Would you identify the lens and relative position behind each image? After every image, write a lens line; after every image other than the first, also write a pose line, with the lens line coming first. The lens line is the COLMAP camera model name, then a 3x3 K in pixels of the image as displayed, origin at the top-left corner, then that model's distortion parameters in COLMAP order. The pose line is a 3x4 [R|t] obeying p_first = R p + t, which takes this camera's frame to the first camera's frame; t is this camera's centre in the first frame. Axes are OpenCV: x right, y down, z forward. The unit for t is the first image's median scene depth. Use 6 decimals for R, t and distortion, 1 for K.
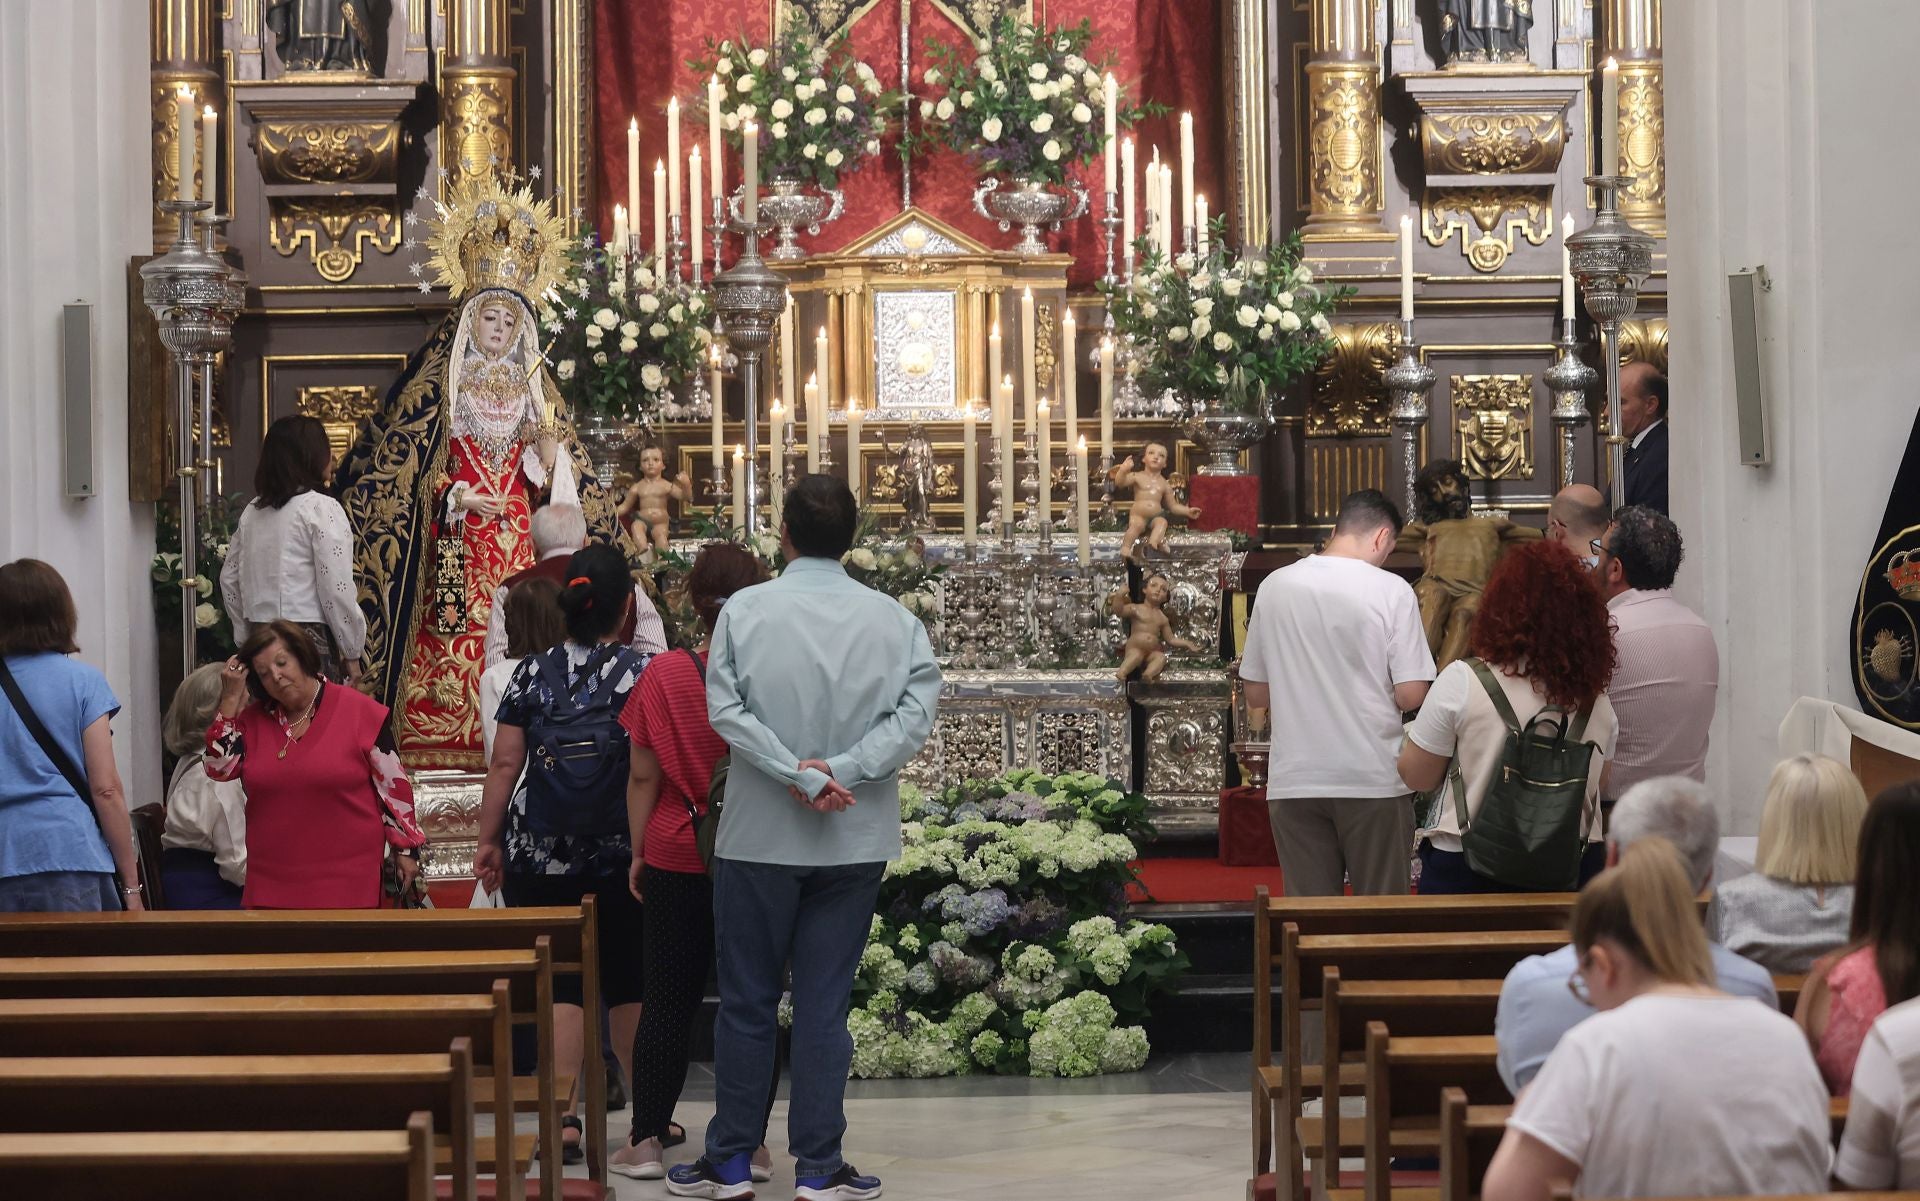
lens RADIAL K [[5015.8, 0, 990.8], [0, 5015.8, 605.2], [0, 0, 1]] dist [-0.242333, 0.768262]
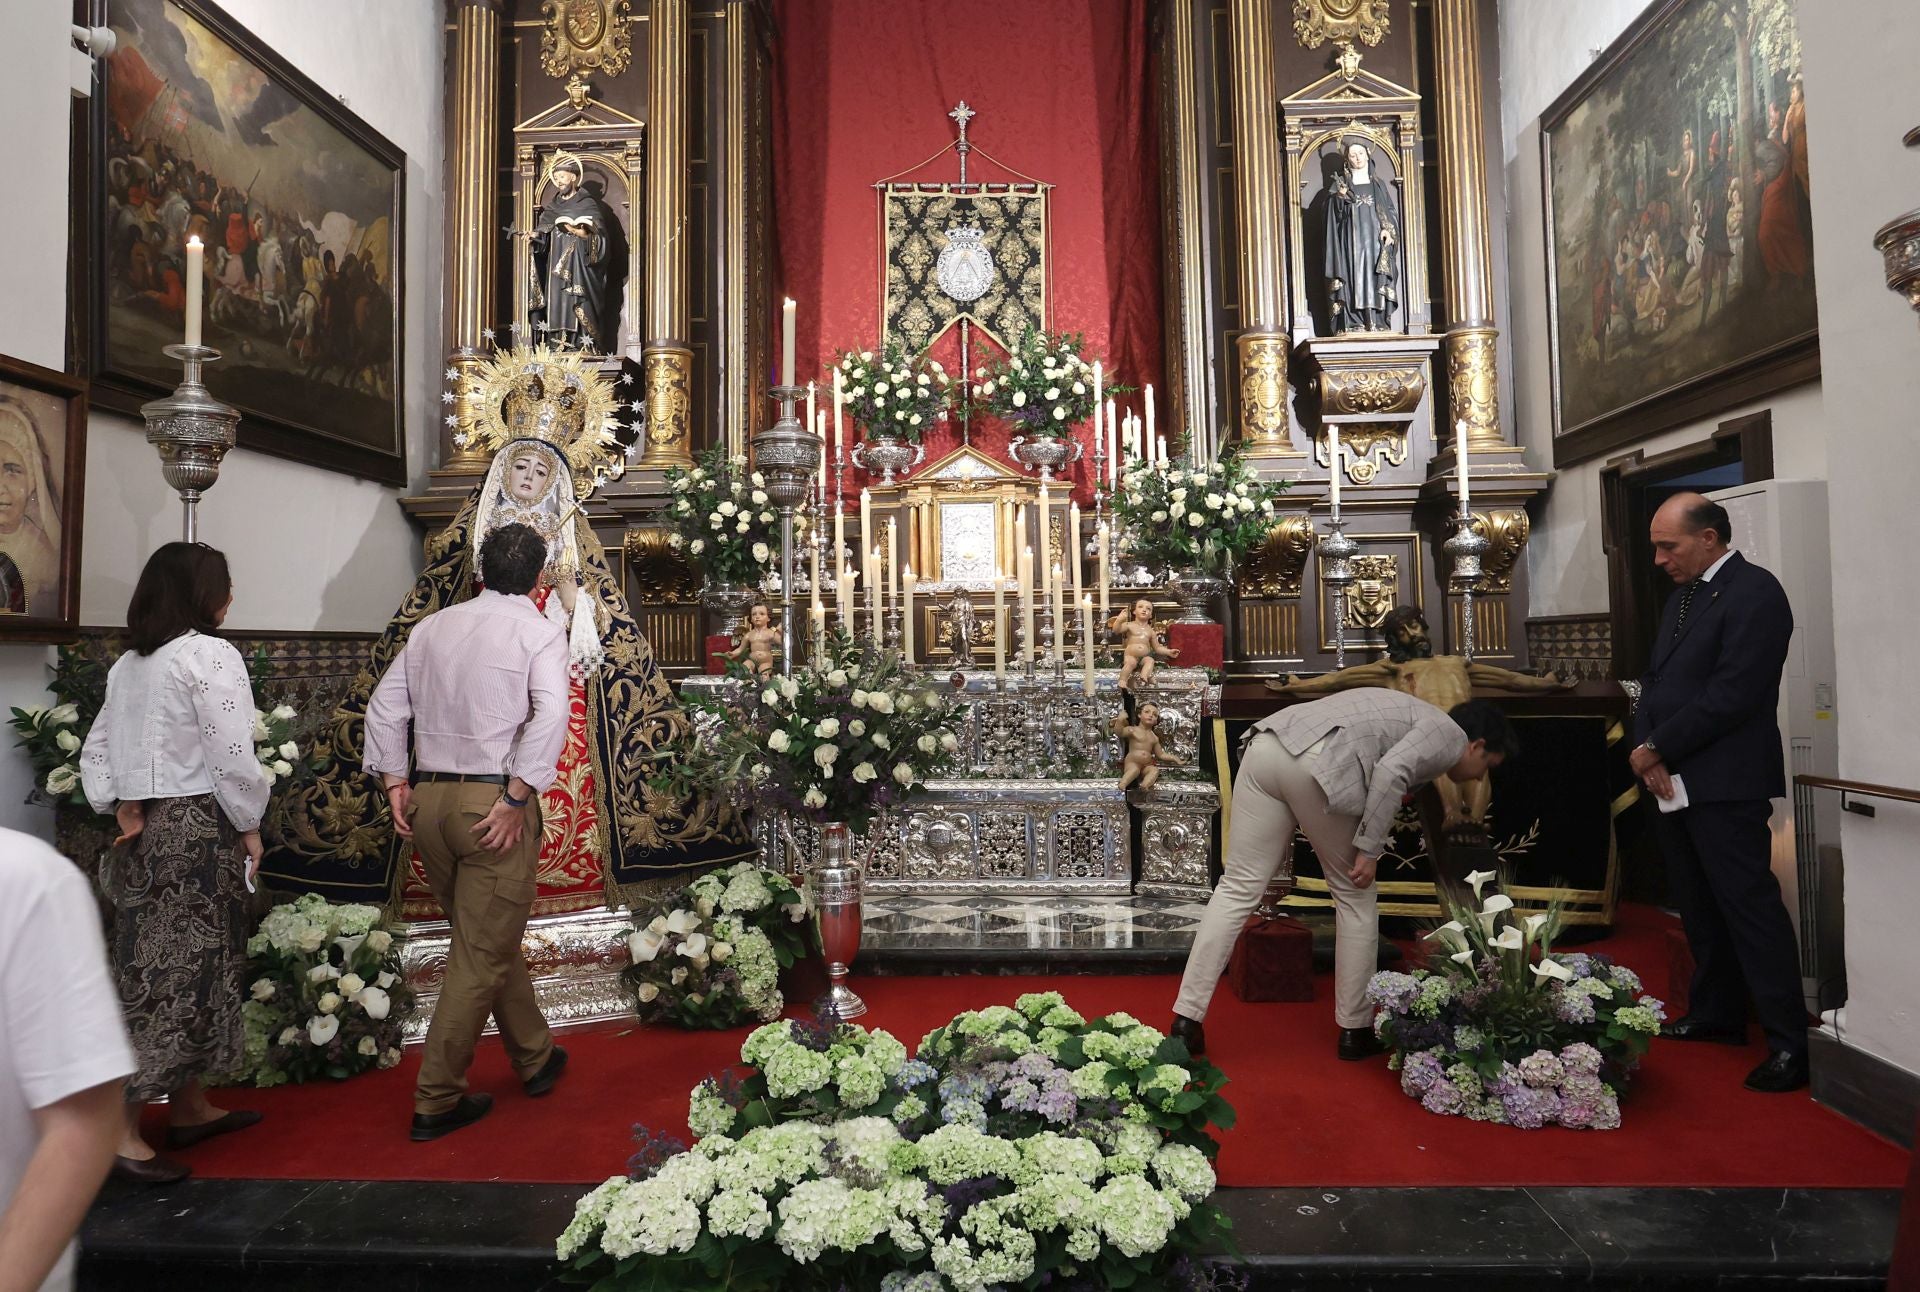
lens RADIAL K [[1264.5, 0, 928.0], [0, 1264.5, 582.8], [0, 0, 1]] dist [-0.067882, 0.055844]
pose [[0.996439, -0.007150, -0.084014, 0.004732], [0.001145, 0.997453, -0.071314, -0.013294], [0.084310, 0.070963, 0.993909, 0.667685]]
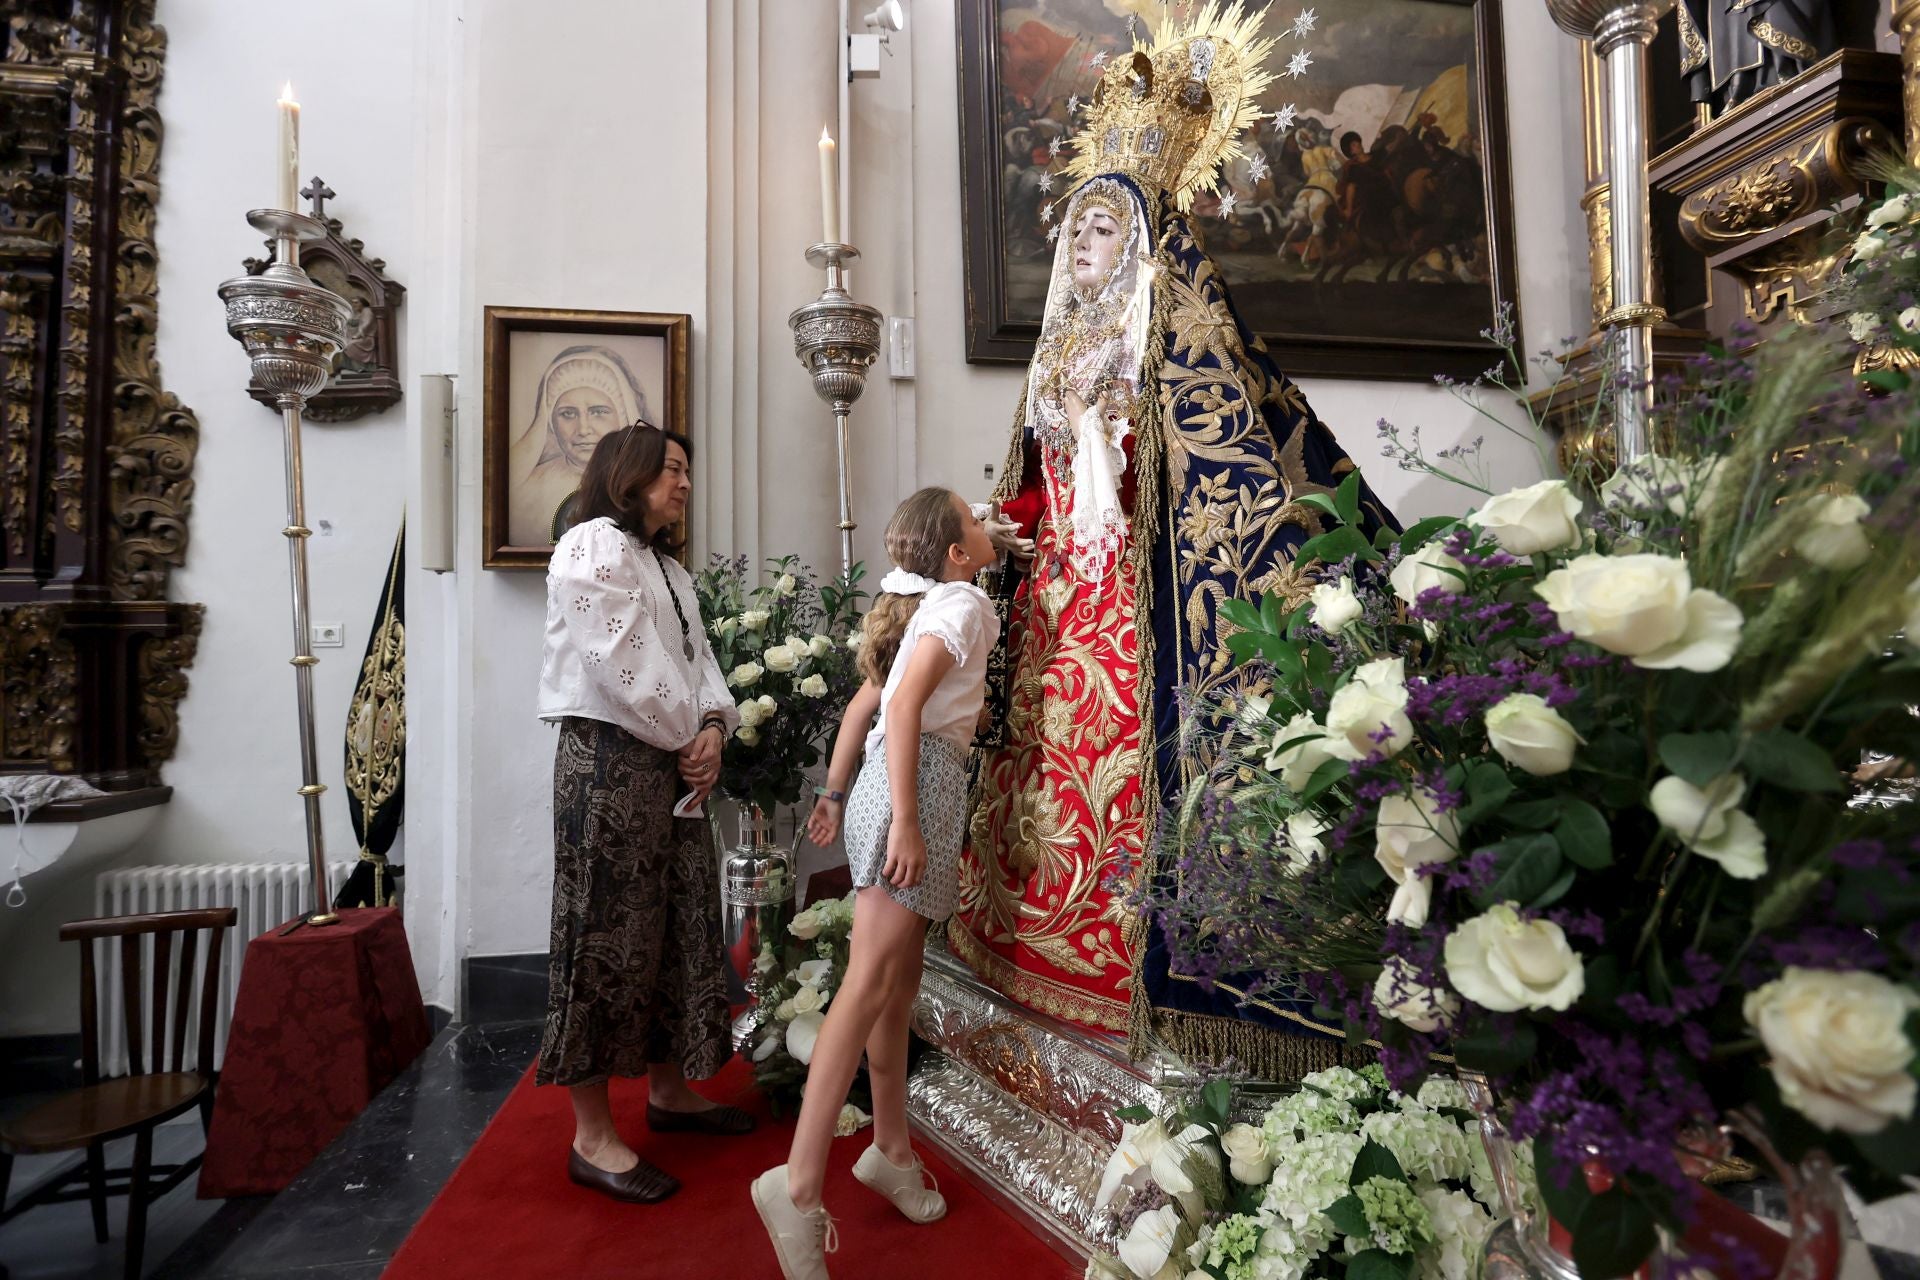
lens RADIAL K [[876.2, 0, 978.6], [0, 876.2, 625.1], [0, 0, 1]] dist [-0.048451, 0.014796]
pose [[0.143585, -0.014550, -0.989531, 0.002144], [-0.004544, 0.999872, -0.015361, -0.007079], [0.989628, 0.006702, 0.143500, 0.865045]]
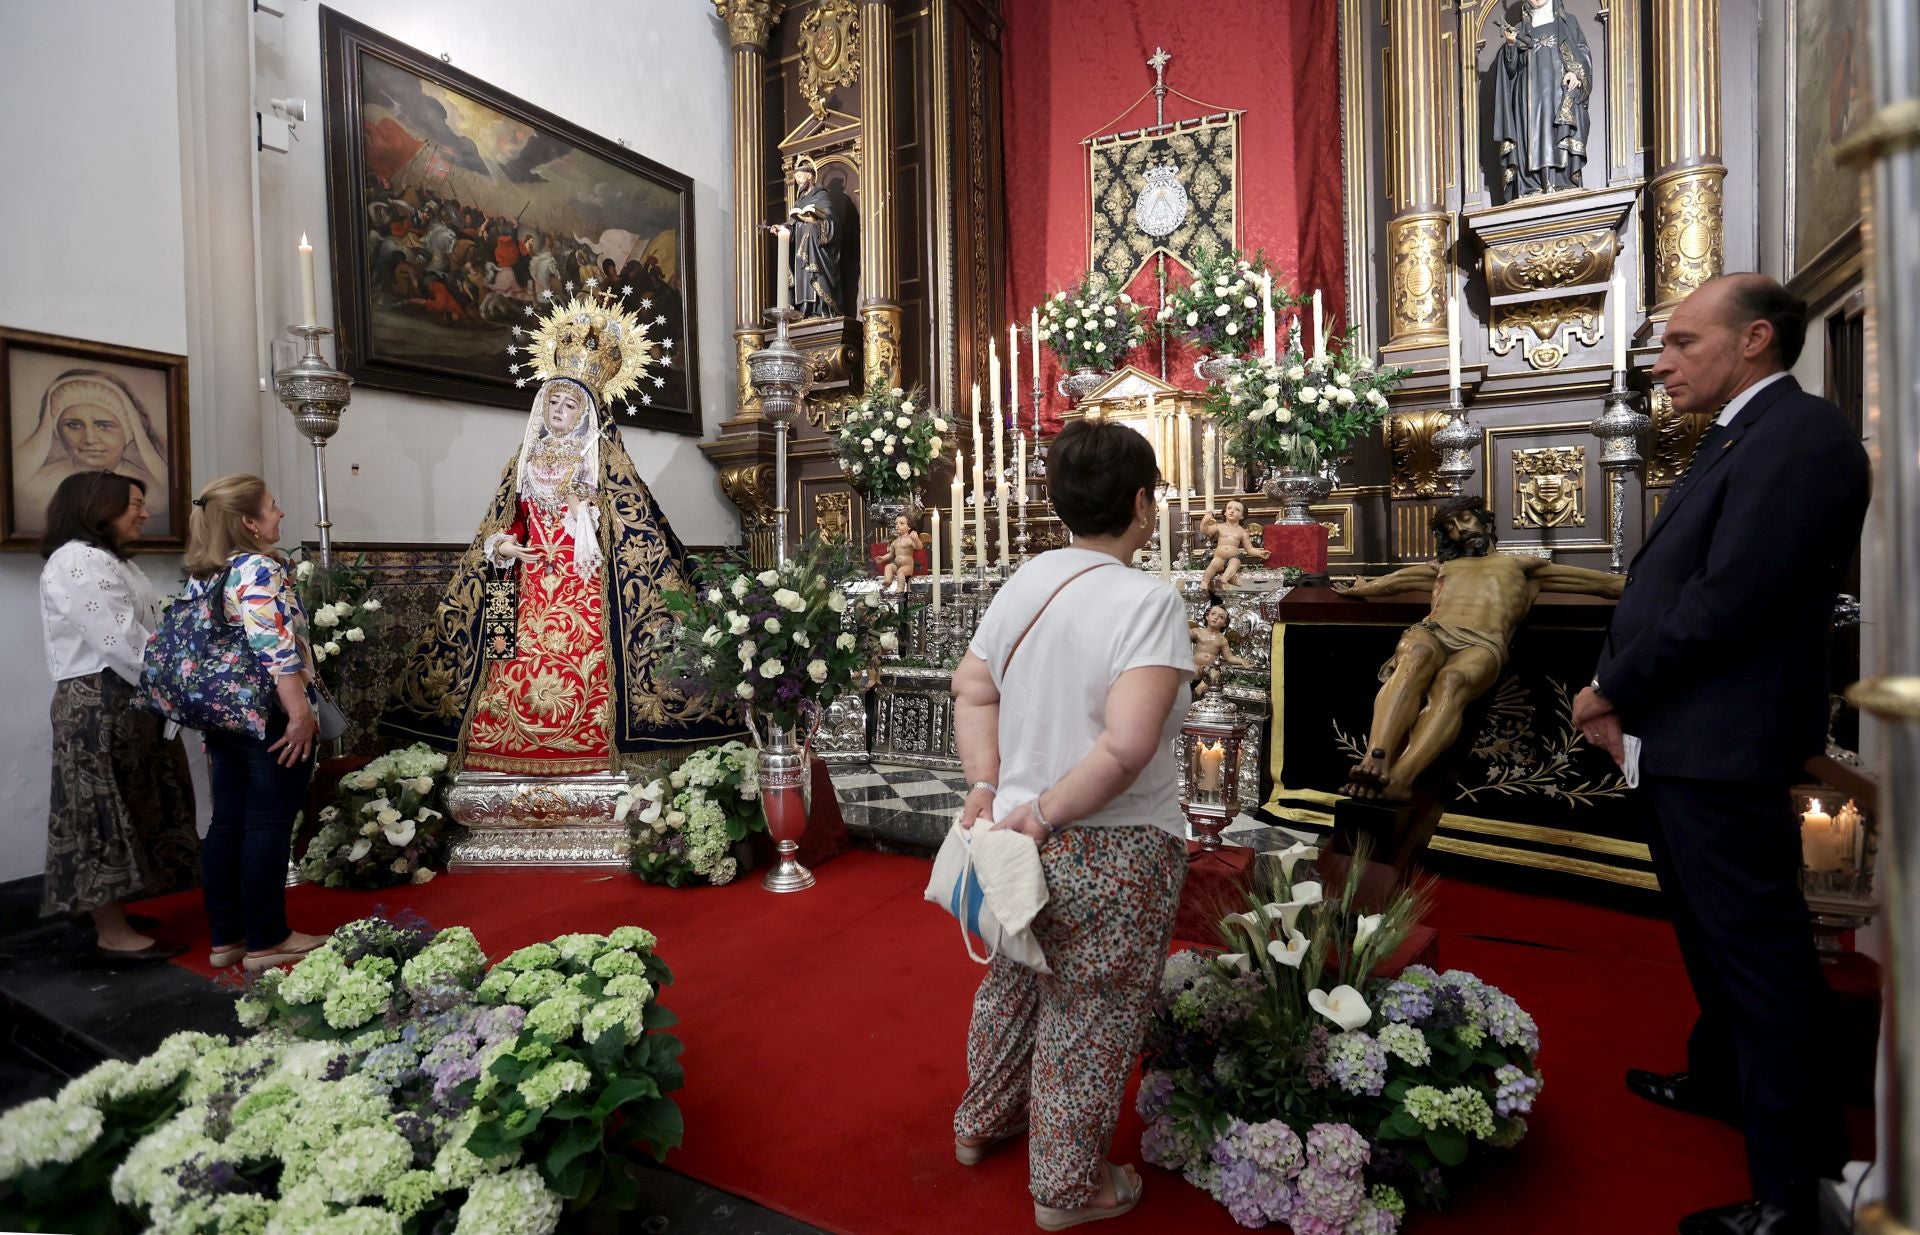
lens RADIAL K [[917.7, 0, 971.3], [0, 917.7, 595.3], [0, 0, 1]] dist [-0.064328, 0.032914]
pose [[0.872417, 0.009229, -0.488675, 0.088137], [0.000070, 0.999819, 0.019007, -0.012446], [0.488762, -0.016616, 0.872259, 0.760202]]
